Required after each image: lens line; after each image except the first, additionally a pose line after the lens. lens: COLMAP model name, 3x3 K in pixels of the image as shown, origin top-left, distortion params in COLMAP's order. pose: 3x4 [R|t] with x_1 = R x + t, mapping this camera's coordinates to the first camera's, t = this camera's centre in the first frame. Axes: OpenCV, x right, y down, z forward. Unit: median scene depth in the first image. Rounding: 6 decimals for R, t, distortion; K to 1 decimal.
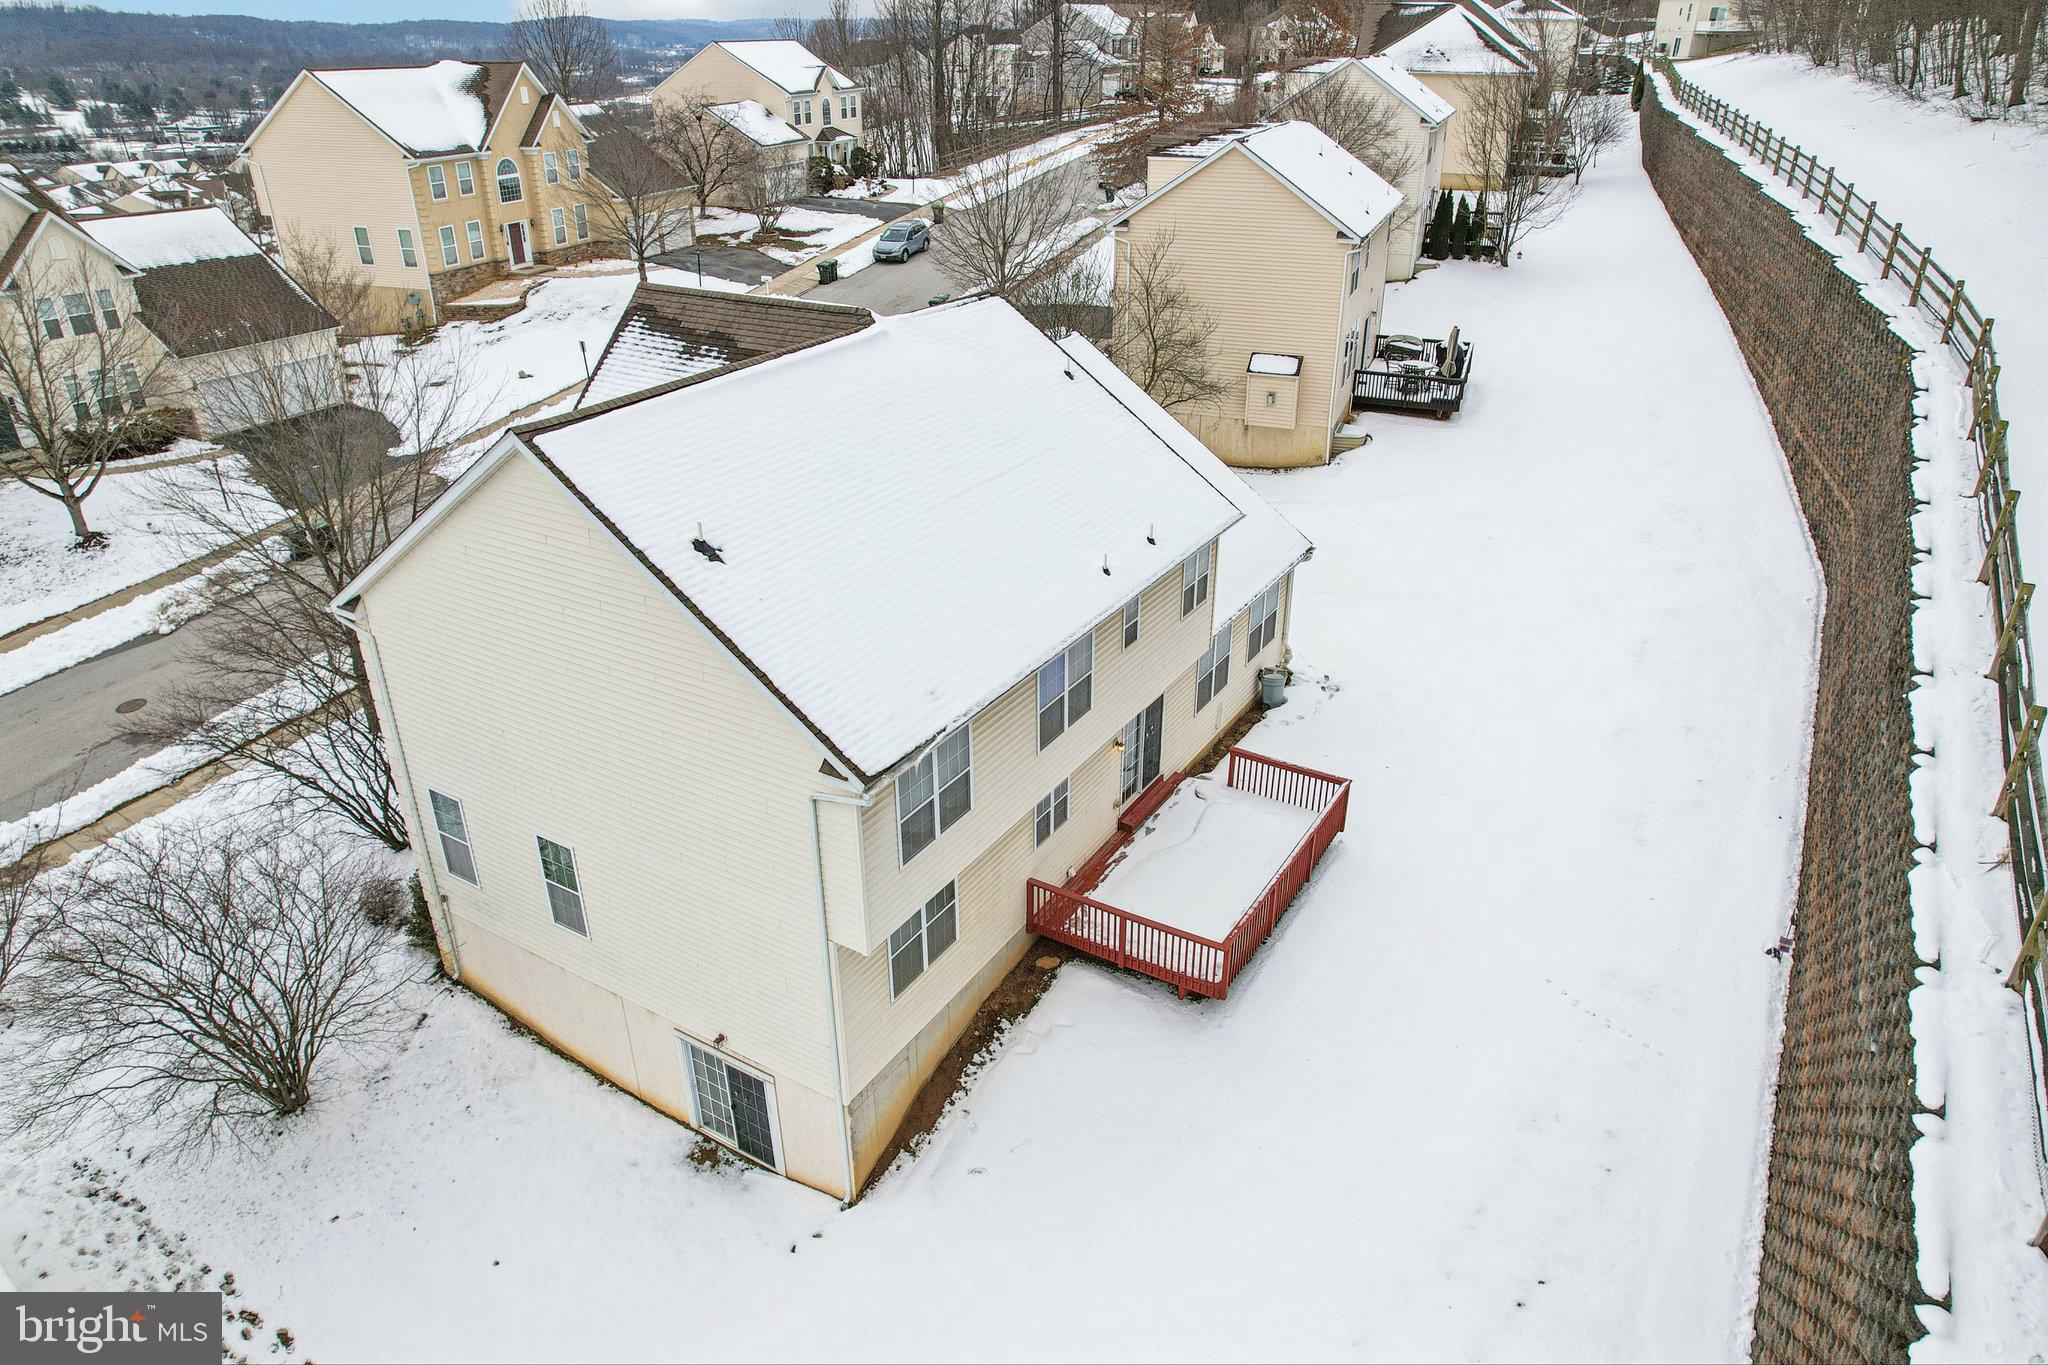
lens RADIAL K [[1317.4, 0, 1024.0], [0, 1317.4, 682.5], [0, 0, 1]] dist [-0.087612, 0.082803]
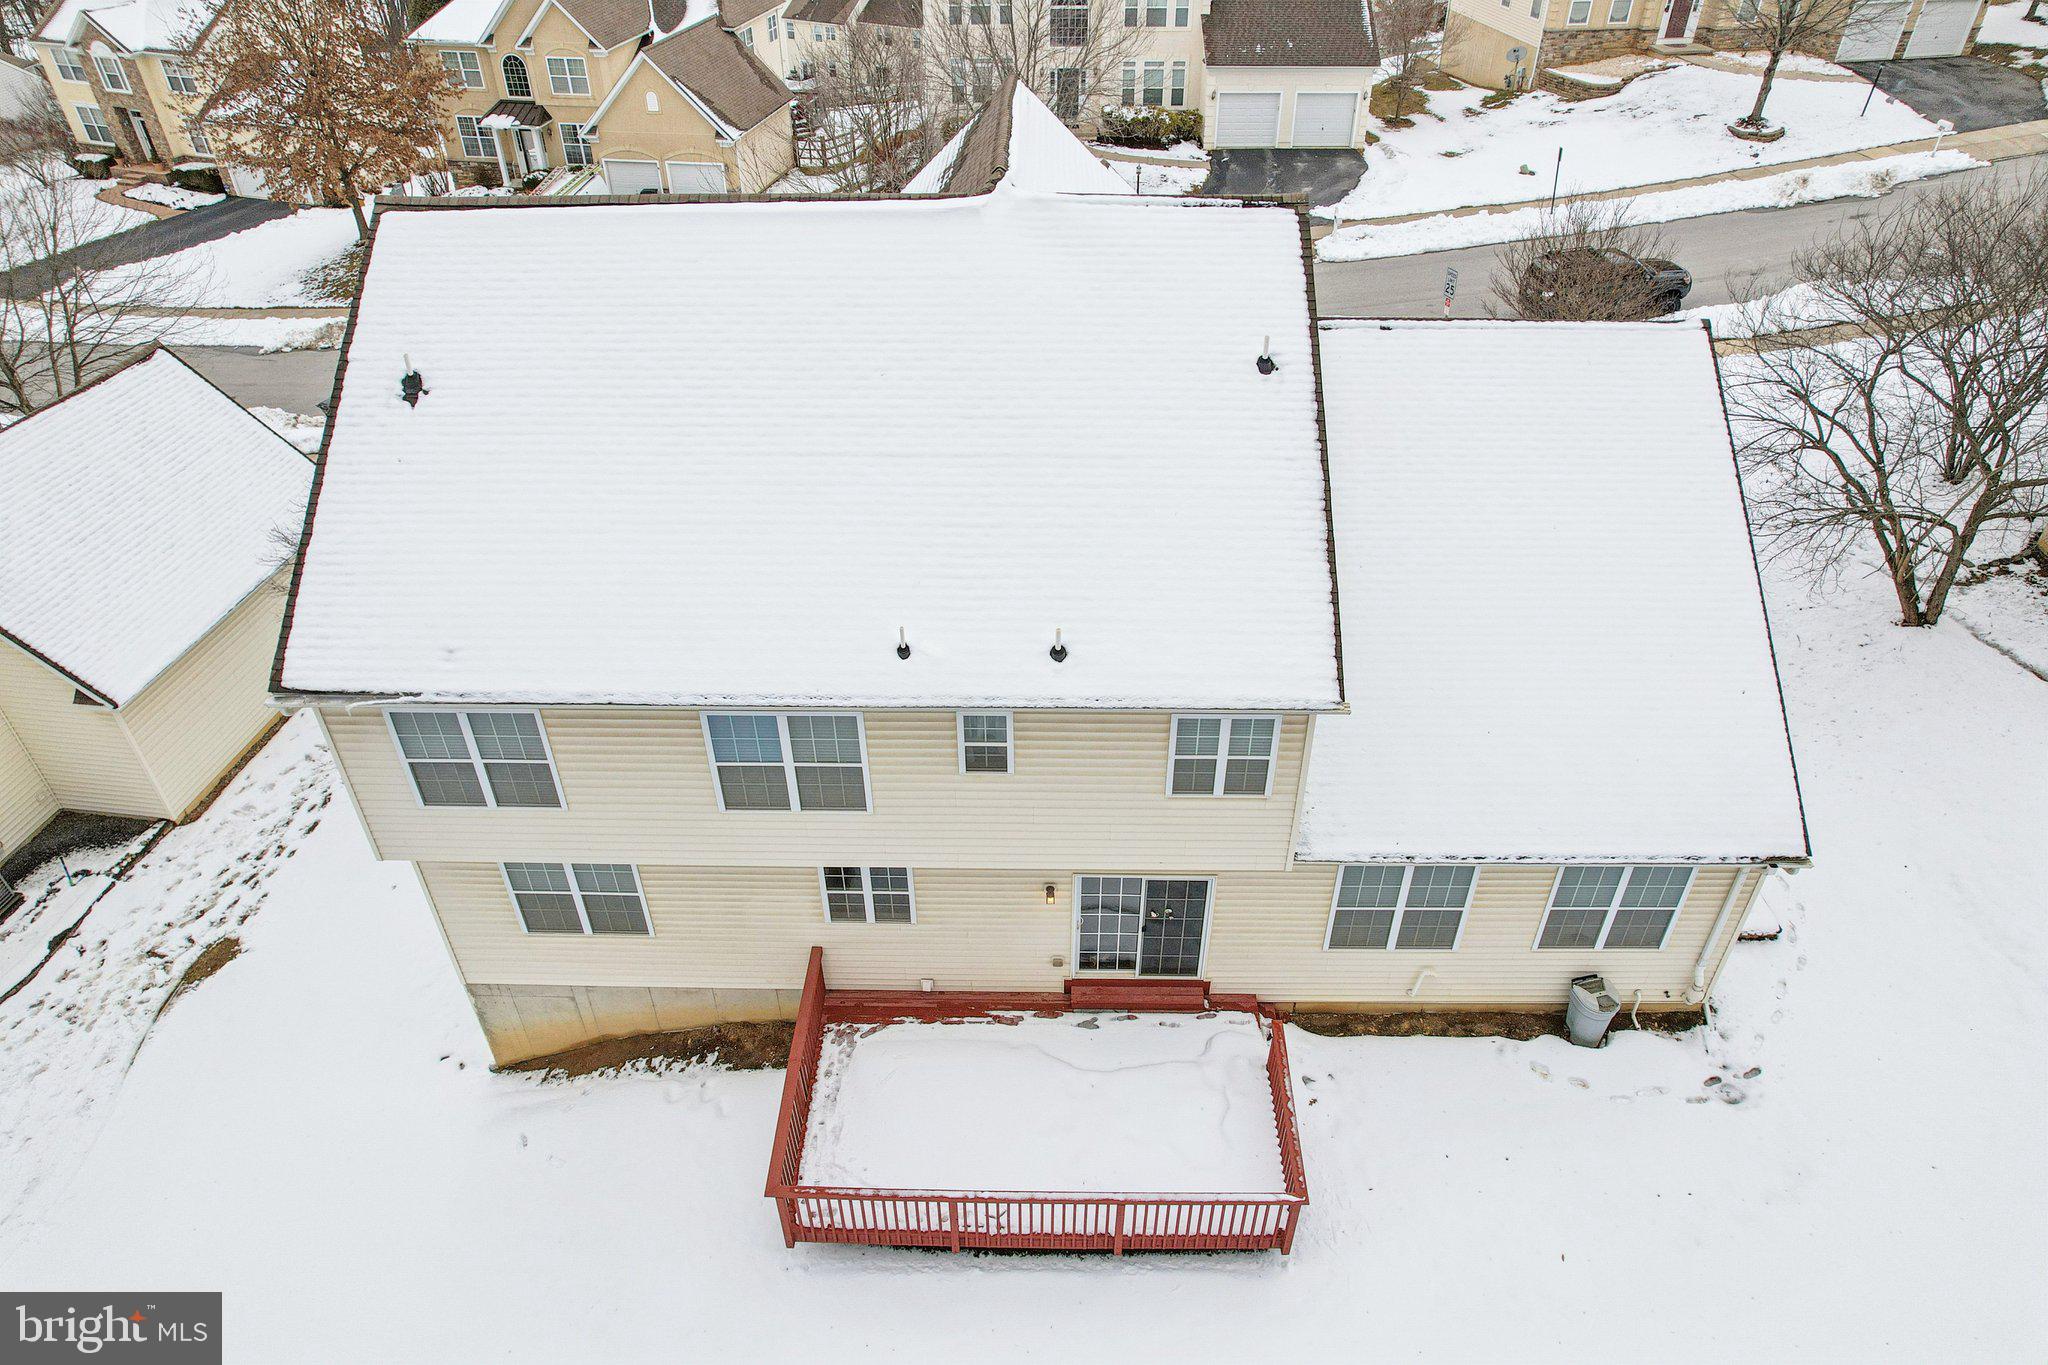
lens RADIAL K [[1317.4, 0, 1024.0], [0, 1317.4, 682.5], [0, 0, 1]] dist [-0.087612, 0.082803]
pose [[0.505119, 0.521179, -0.687915, 0.194212], [-0.390412, 0.848843, 0.356432, -0.115703], [0.769697, 0.088530, 0.632241, 0.219389]]
